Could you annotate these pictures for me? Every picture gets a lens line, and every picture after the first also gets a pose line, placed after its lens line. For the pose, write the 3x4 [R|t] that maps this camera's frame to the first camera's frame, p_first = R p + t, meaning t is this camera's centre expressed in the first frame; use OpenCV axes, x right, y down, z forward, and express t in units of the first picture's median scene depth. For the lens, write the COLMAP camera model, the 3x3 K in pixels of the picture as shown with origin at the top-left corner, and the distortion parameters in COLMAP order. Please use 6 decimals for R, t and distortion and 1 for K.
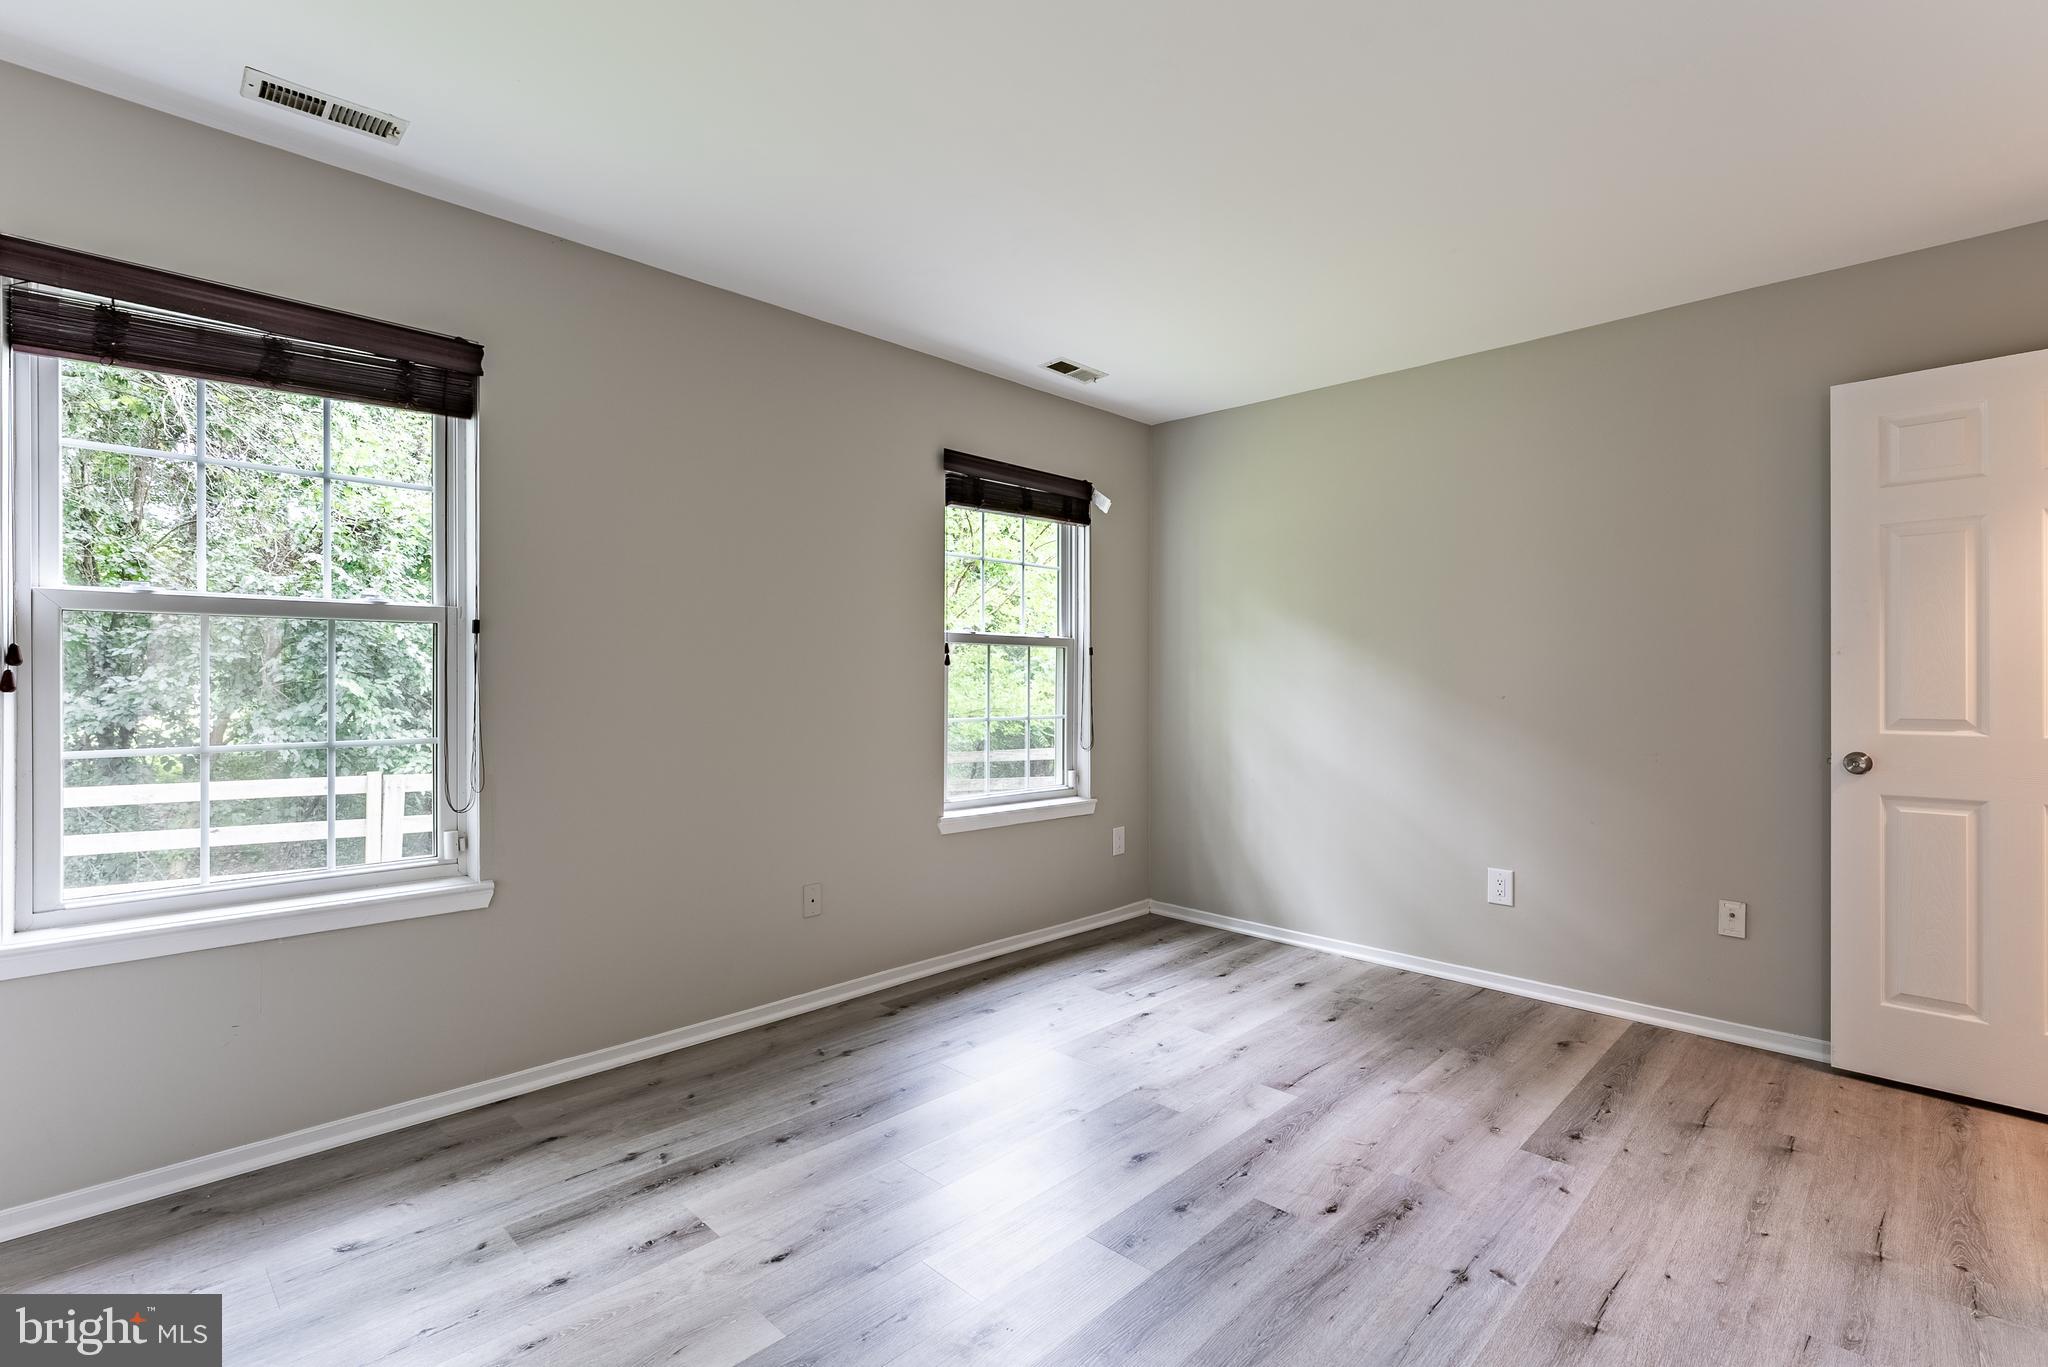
lens RADIAL K [[913.5, 0, 1013.3], [0, 913.5, 678.5], [0, 0, 1]] dist [-0.000096, 0.000053]
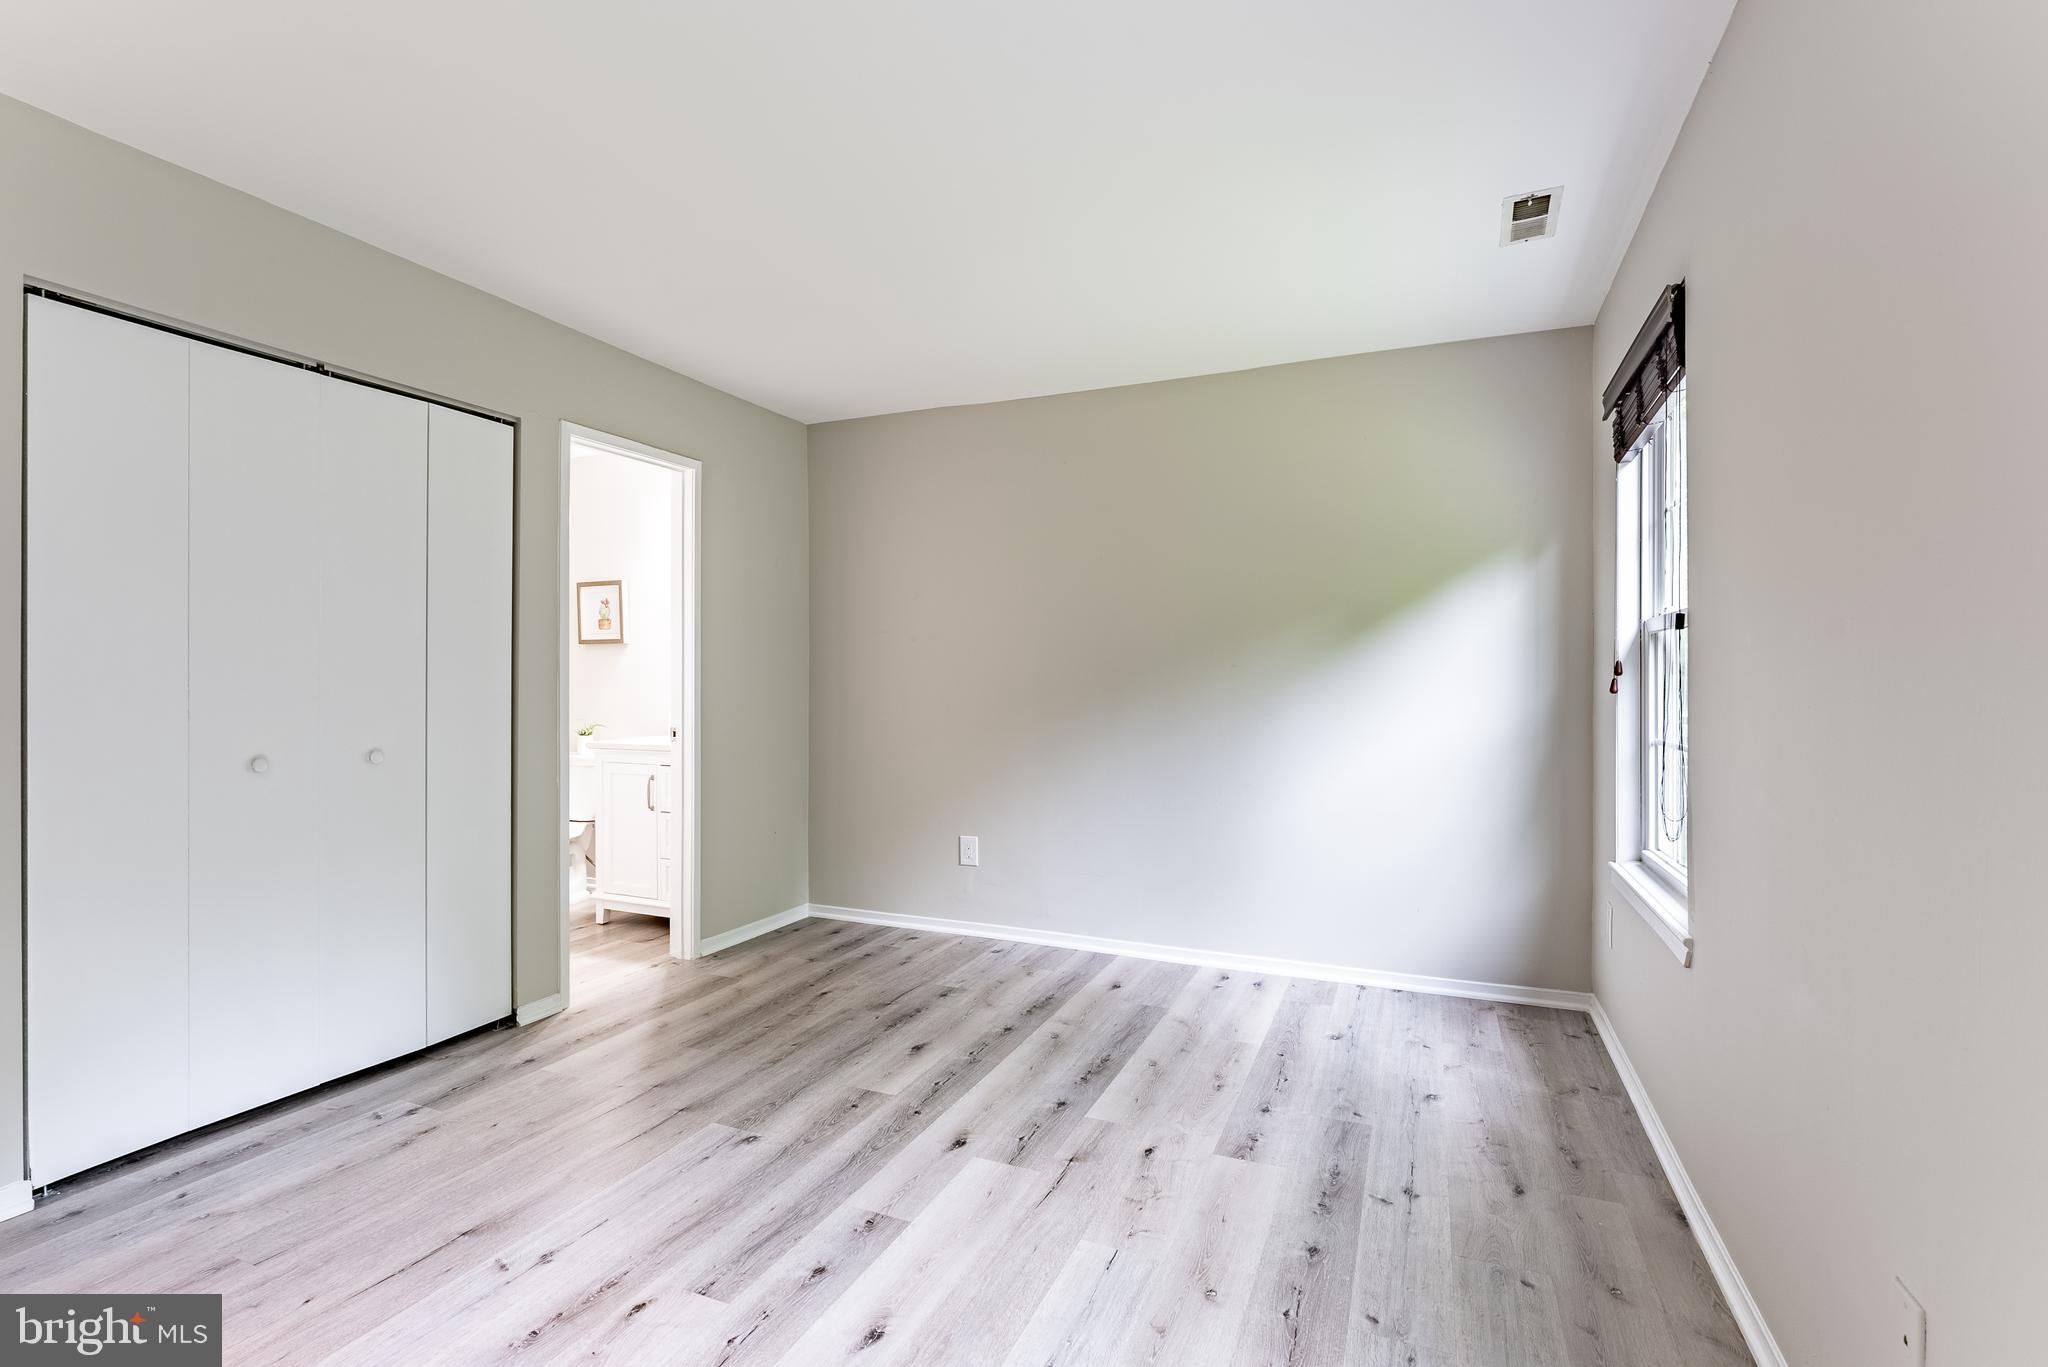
lens RADIAL K [[991.5, 0, 1020.5], [0, 991.5, 677.0], [0, 0, 1]] dist [-0.000458, -0.000259]
pose [[-0.934031, -0.005265, -0.357153, 0.229703], [-0.003160, 0.999974, -0.006477, 0.003010], [0.357178, -0.004921, -0.934023, 1.305723]]
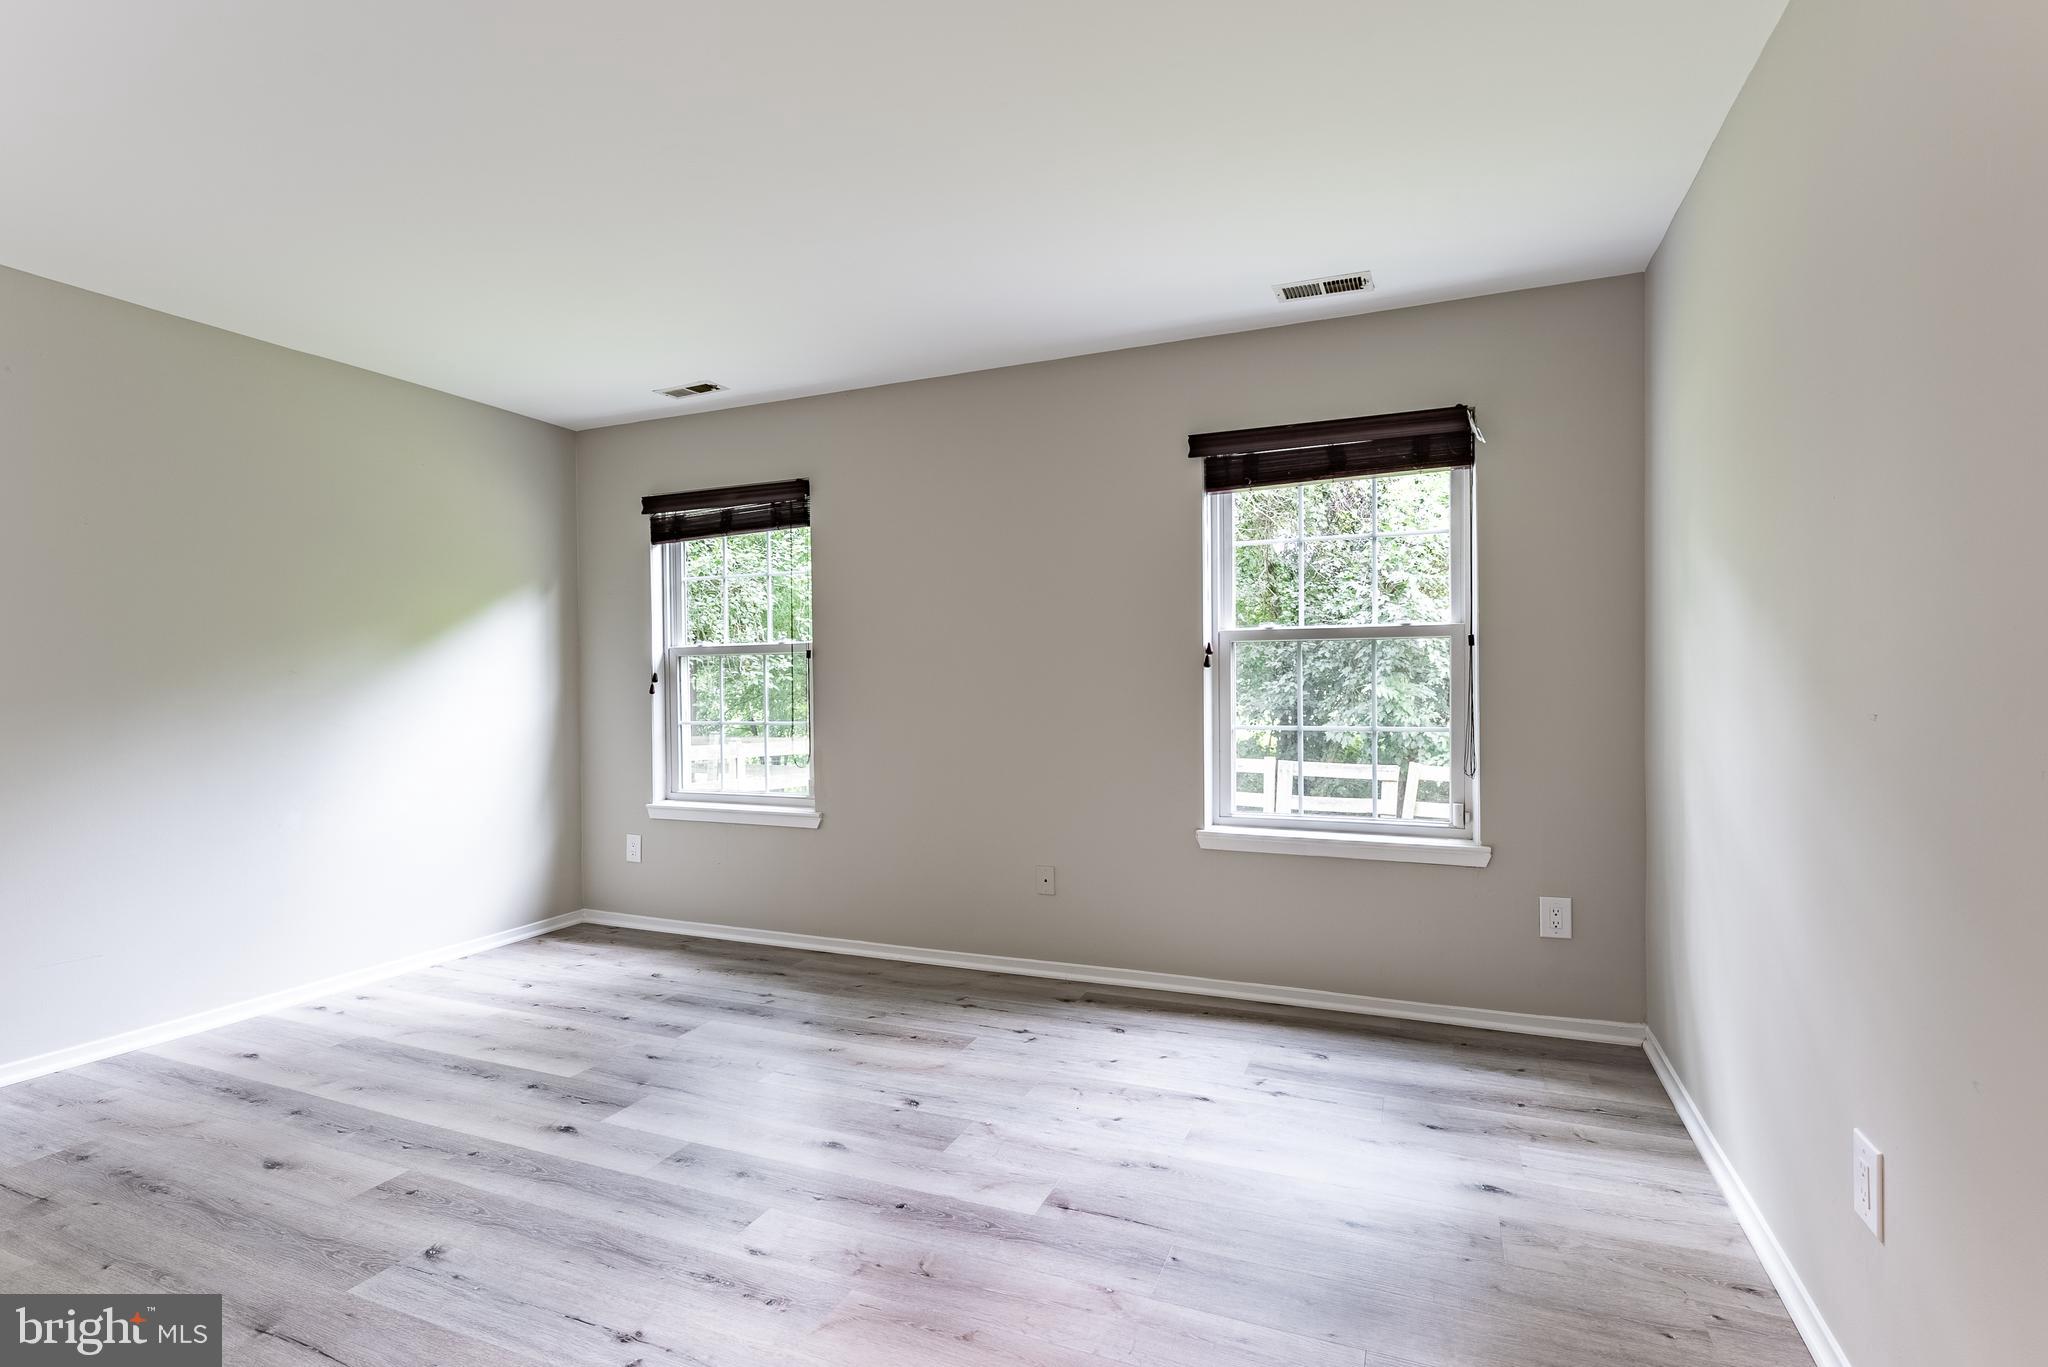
lens RADIAL K [[928.2, 0, 1080.7], [0, 928.2, 679.4], [0, 0, 1]] dist [-0.000993, -0.000143]
pose [[0.420958, -0.011363, -0.907009, 0.889918], [0.010541, 0.999915, -0.007635, 0.006151], [0.907019, -0.006347, 0.421042, 0.597100]]
